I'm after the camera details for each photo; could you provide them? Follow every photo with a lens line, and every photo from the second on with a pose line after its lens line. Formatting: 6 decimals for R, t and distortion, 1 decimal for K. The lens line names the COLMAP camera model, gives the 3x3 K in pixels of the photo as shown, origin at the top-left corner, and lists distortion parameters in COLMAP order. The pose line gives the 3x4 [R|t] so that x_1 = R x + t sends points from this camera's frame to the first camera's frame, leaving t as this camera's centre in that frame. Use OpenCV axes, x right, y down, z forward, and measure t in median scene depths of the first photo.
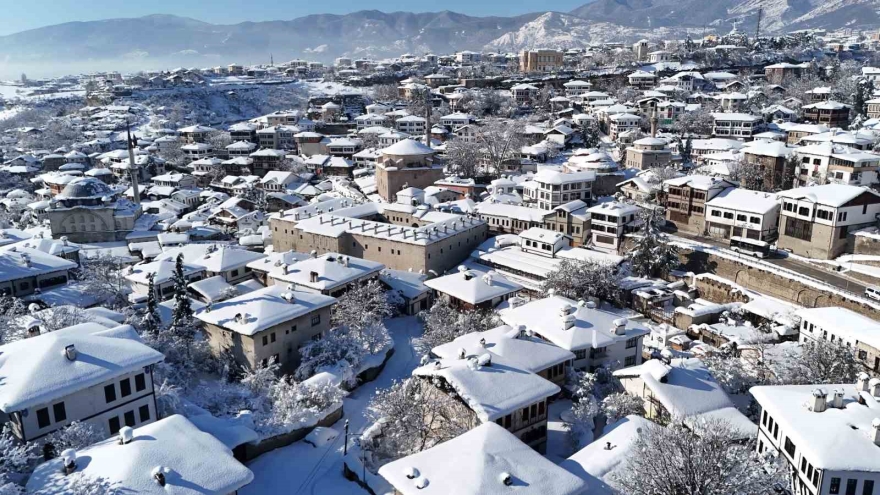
lens RADIAL K [[643.5, 0, 443.7], [0, 643.5, 248.5], [0, 0, 1]] dist [0.082384, -0.076457]
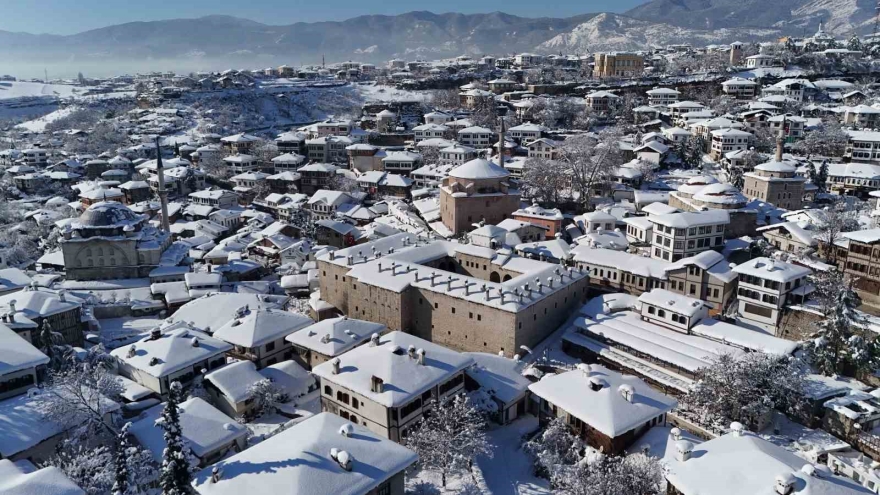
lens RADIAL K [[643.5, 0, 444.2], [0, 643.5, 249.0], [0, 0, 1]] dist [0.082384, -0.076457]
pose [[0.997431, 0.026758, -0.066452, -0.029743], [-0.026808, 0.999641, 0.000148, -0.035417], [0.066432, 0.001634, 0.997790, 0.107126]]
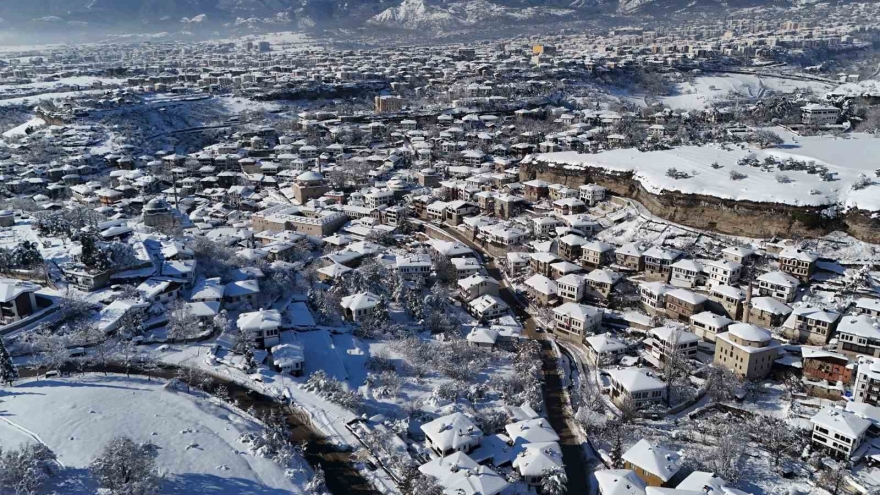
lens RADIAL K [[643.5, 0, 443.2], [0, 643.5, 248.1], [0, 0, 1]] dist [0.082384, -0.076457]
pose [[0.986248, -0.045404, 0.158913, 0.017321], [0.037396, 0.997893, 0.053024, -0.015727], [-0.160985, -0.046352, 0.985868, -0.750637]]
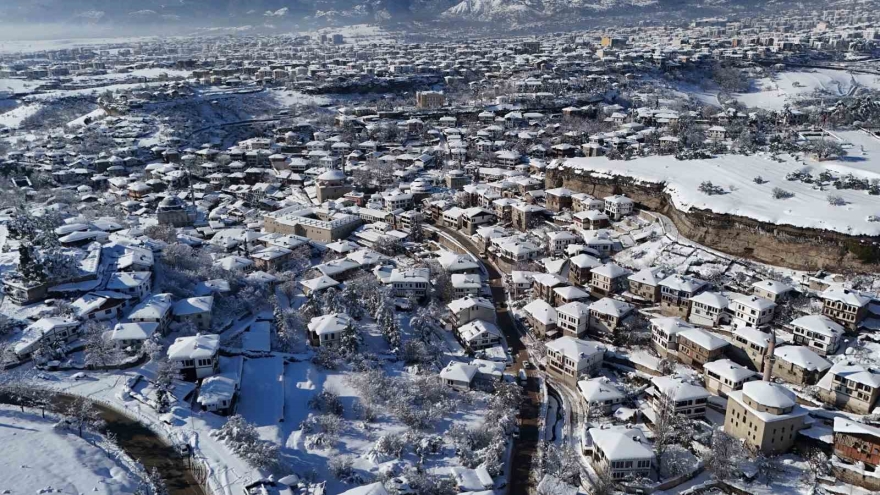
lens RADIAL K [[643.5, 0, 443.5], [0, 643.5, 248.1], [0, 0, 1]] dist [0.082384, -0.076457]
pose [[0.998723, -0.009969, 0.049531, 0.127354], [0.006940, 0.998117, 0.060940, -0.037580], [-0.050045, -0.060519, 0.996912, -0.672043]]
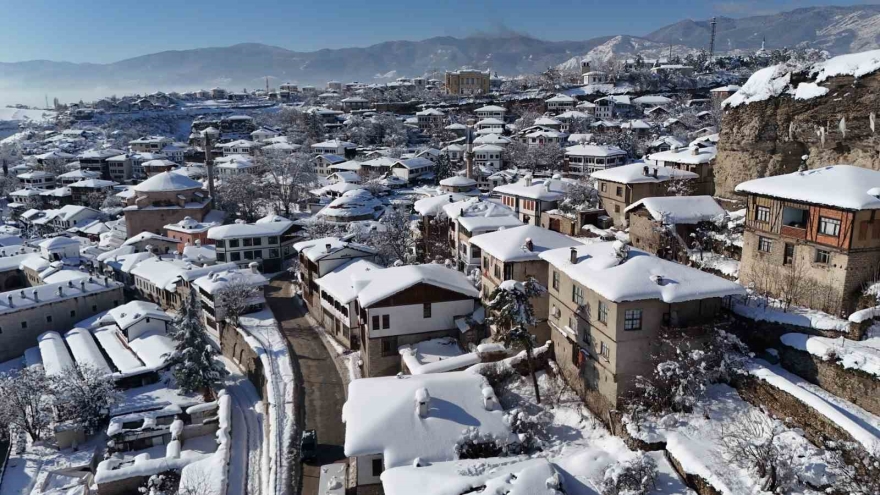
lens RADIAL K [[643.5, 0, 444.2], [0, 643.5, 250.2], [0, 0, 1]] dist [0.082384, -0.076457]
pose [[0.993323, 0.026485, -0.112286, 0.277193], [-0.030190, 0.999050, -0.031429, -0.037771], [0.111347, 0.034609, 0.993179, 0.148216]]
